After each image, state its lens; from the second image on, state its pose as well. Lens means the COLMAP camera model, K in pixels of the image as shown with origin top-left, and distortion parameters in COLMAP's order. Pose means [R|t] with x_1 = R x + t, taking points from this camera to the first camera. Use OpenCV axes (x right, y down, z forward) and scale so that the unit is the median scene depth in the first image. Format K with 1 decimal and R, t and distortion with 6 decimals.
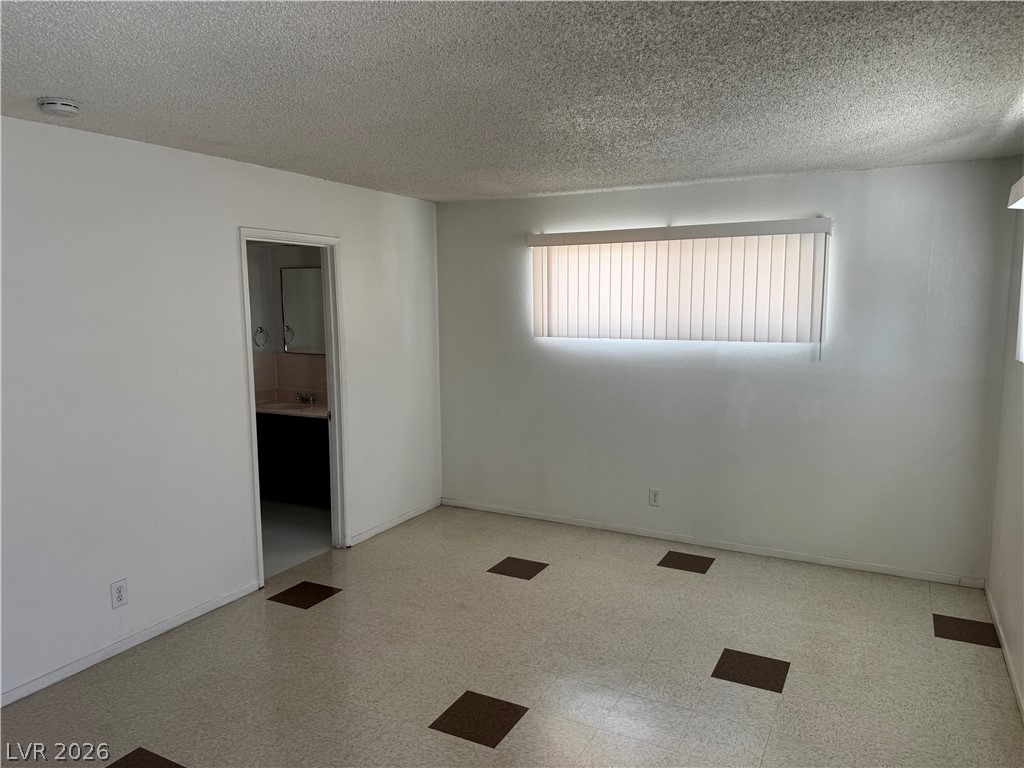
lens RADIAL K [[714.2, 0, 512.1], [0, 714.2, 385.3], [0, 0, 1]] dist [0.038474, -0.056156]
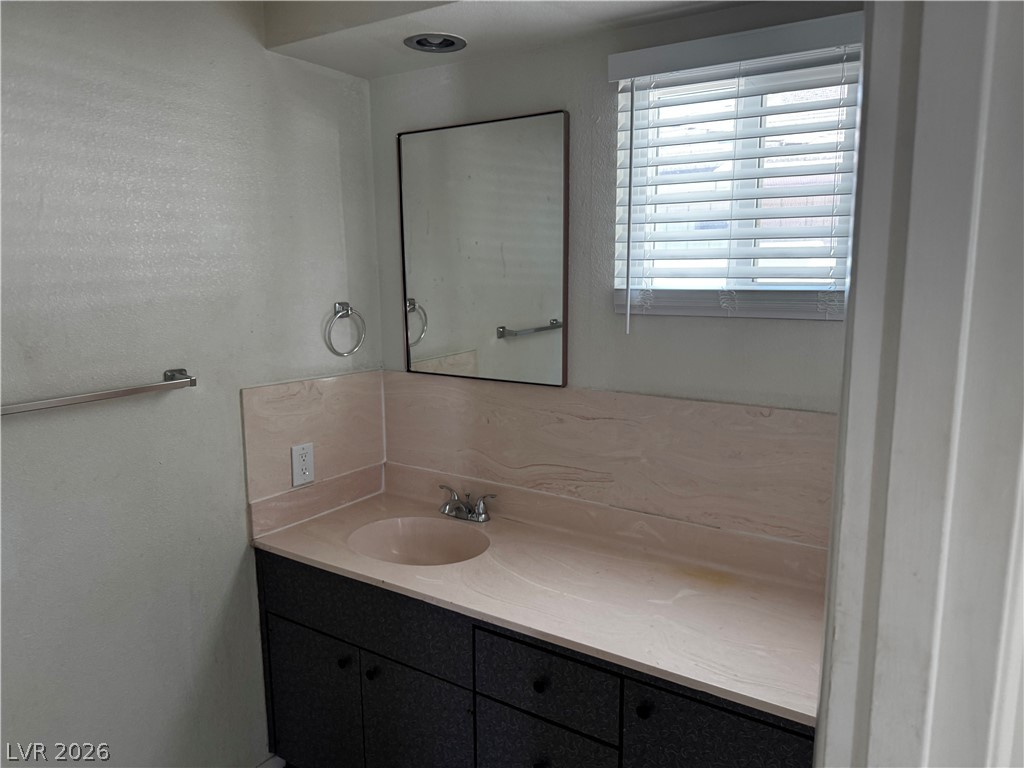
lens RADIAL K [[714.2, 0, 512.9], [0, 714.2, 383.4], [0, 0, 1]] dist [0.038474, -0.056156]
pose [[0.993963, 0.017541, -0.108306, -0.225611], [-0.012278, 0.998720, 0.049072, -0.059034], [0.109028, -0.047446, 0.992906, 0.647099]]
